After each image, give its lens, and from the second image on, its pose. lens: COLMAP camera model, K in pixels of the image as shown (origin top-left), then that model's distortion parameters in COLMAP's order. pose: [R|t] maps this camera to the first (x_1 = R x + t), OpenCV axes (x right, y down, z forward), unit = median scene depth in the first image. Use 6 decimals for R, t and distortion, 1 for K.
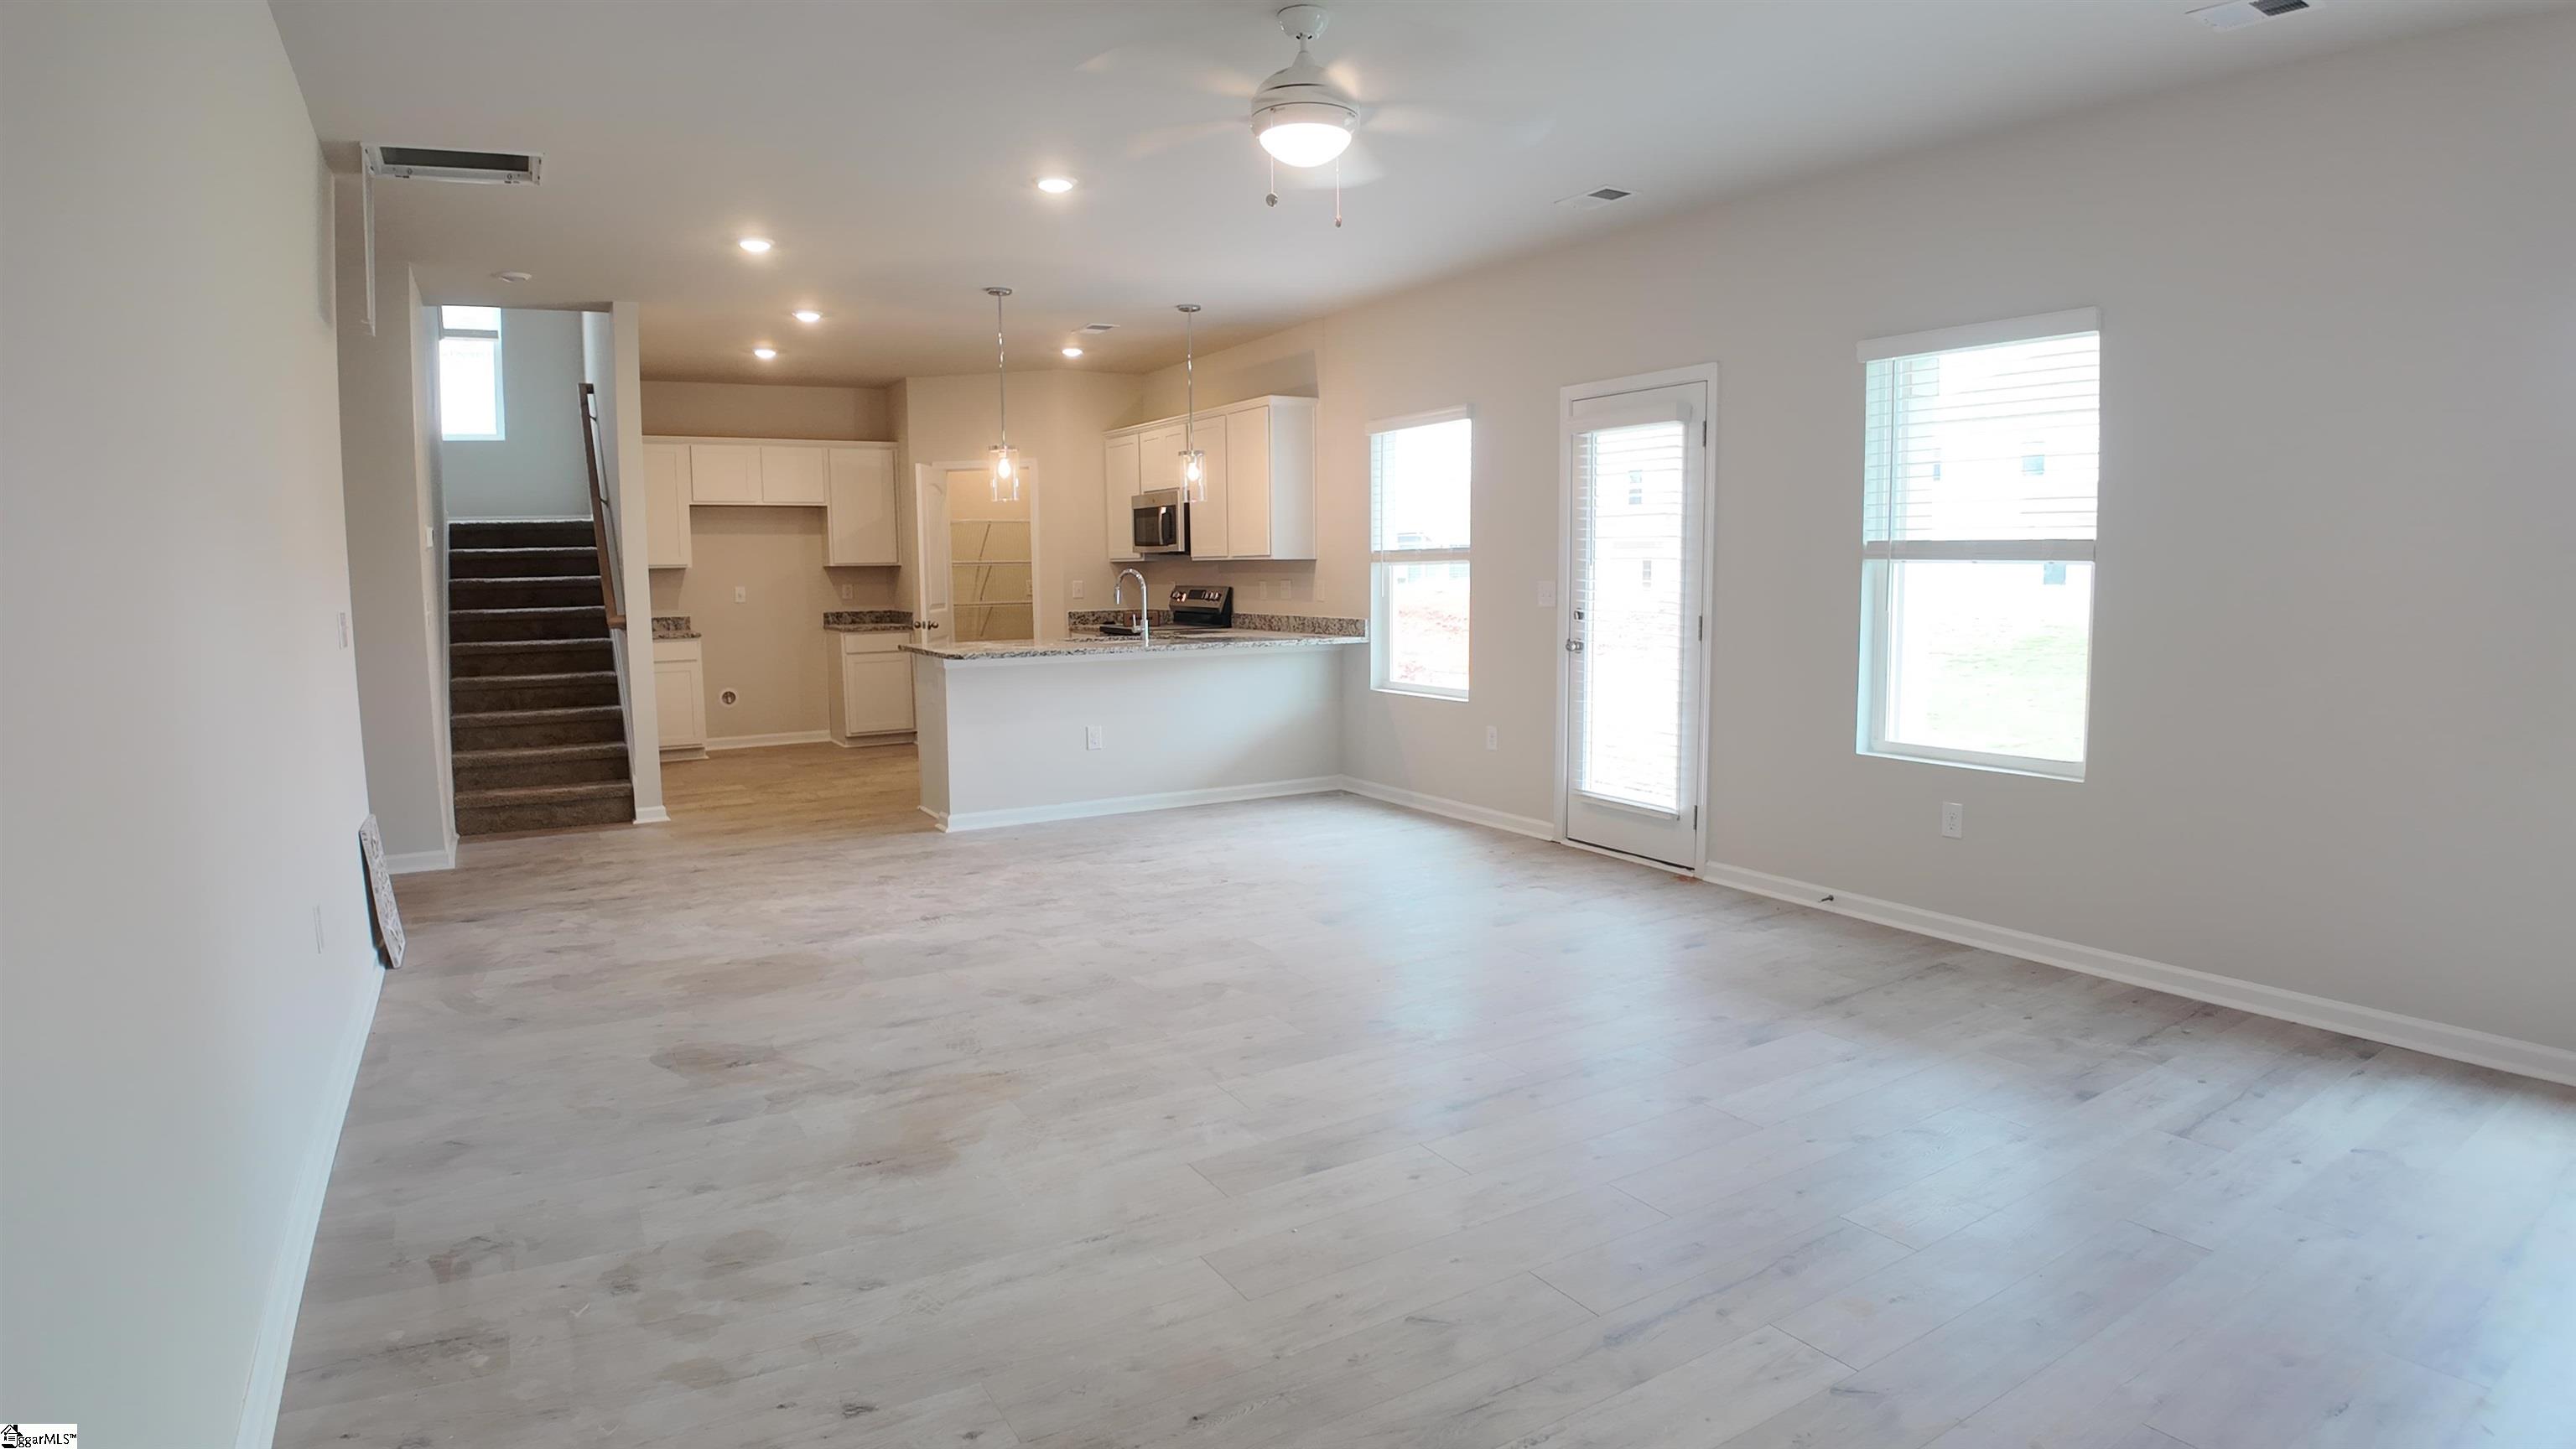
lens RADIAL K [[1366.1, 0, 1284.6], [0, 1366.1, 735.2], [0, 0, 1]] dist [-0.046577, -0.071602]
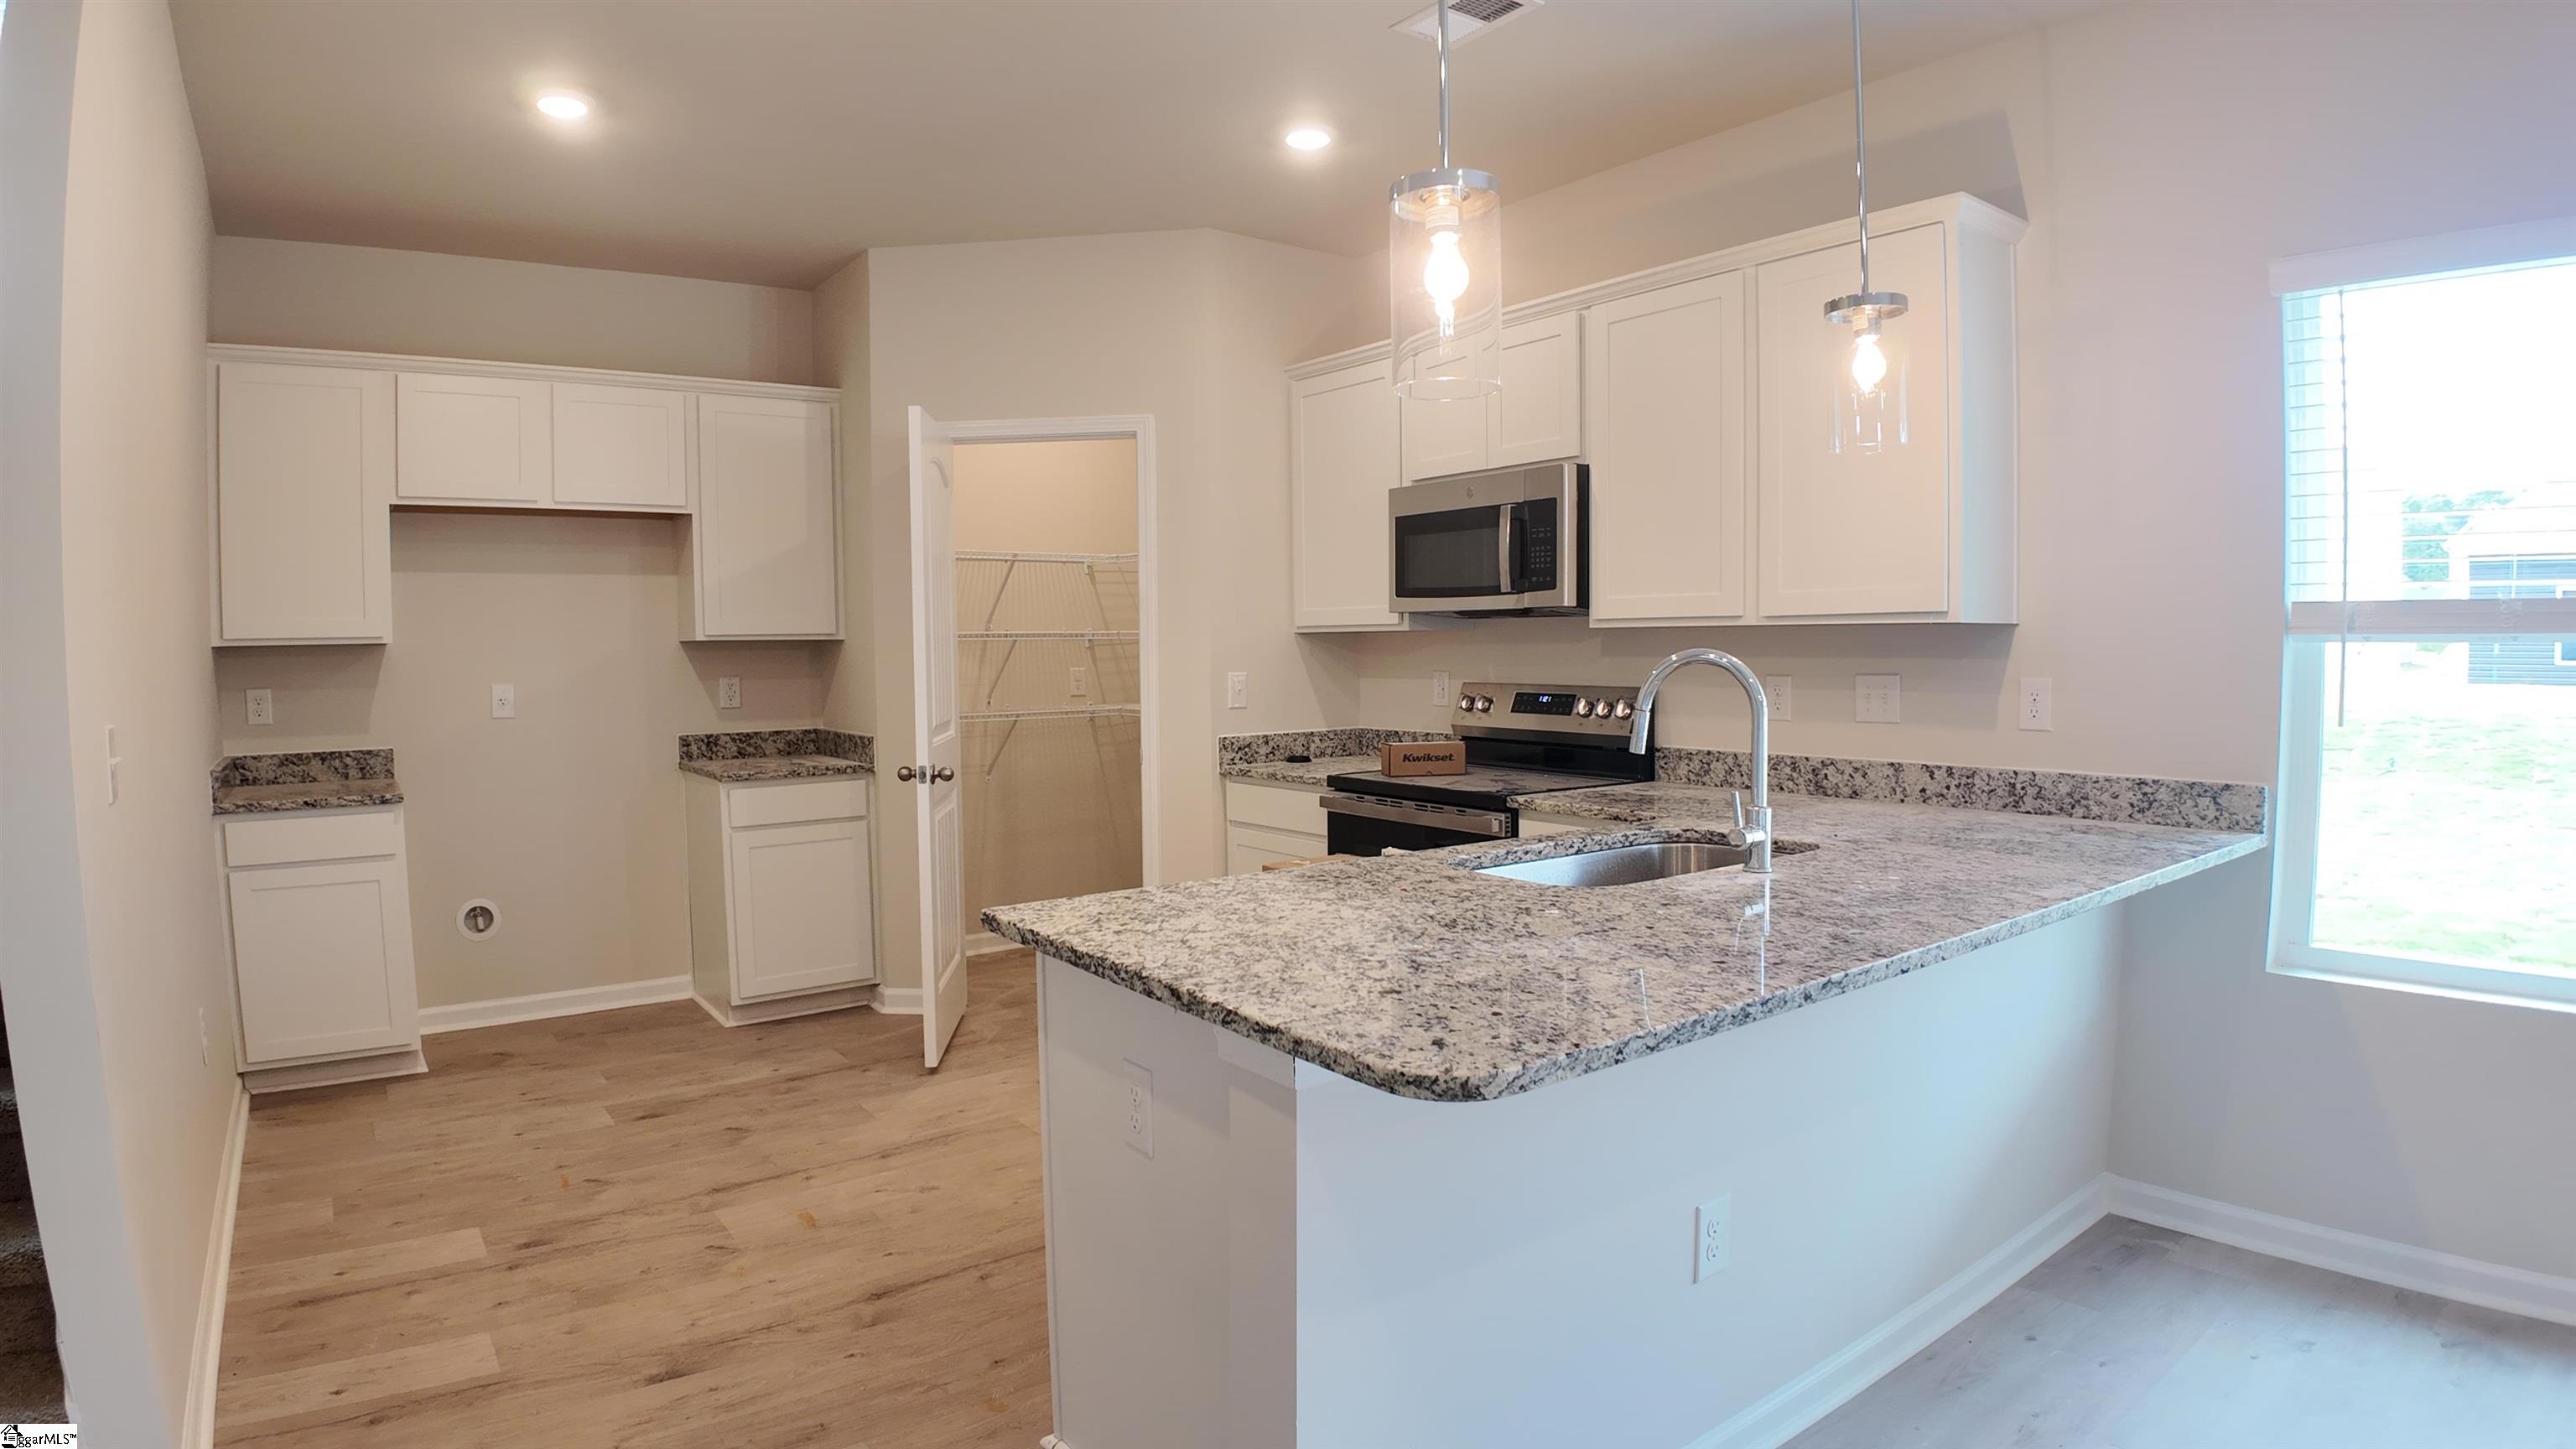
lens RADIAL K [[1366.1, 0, 1284.6], [0, 1366.1, 735.2], [0, 0, 1]] dist [-0.046577, -0.071602]
pose [[0.994058, -0.009518, 0.108439, -0.209329], [0.015524, 0.998383, -0.054679, -0.072381], [-0.107743, 0.056038, 0.992598, 0.587454]]
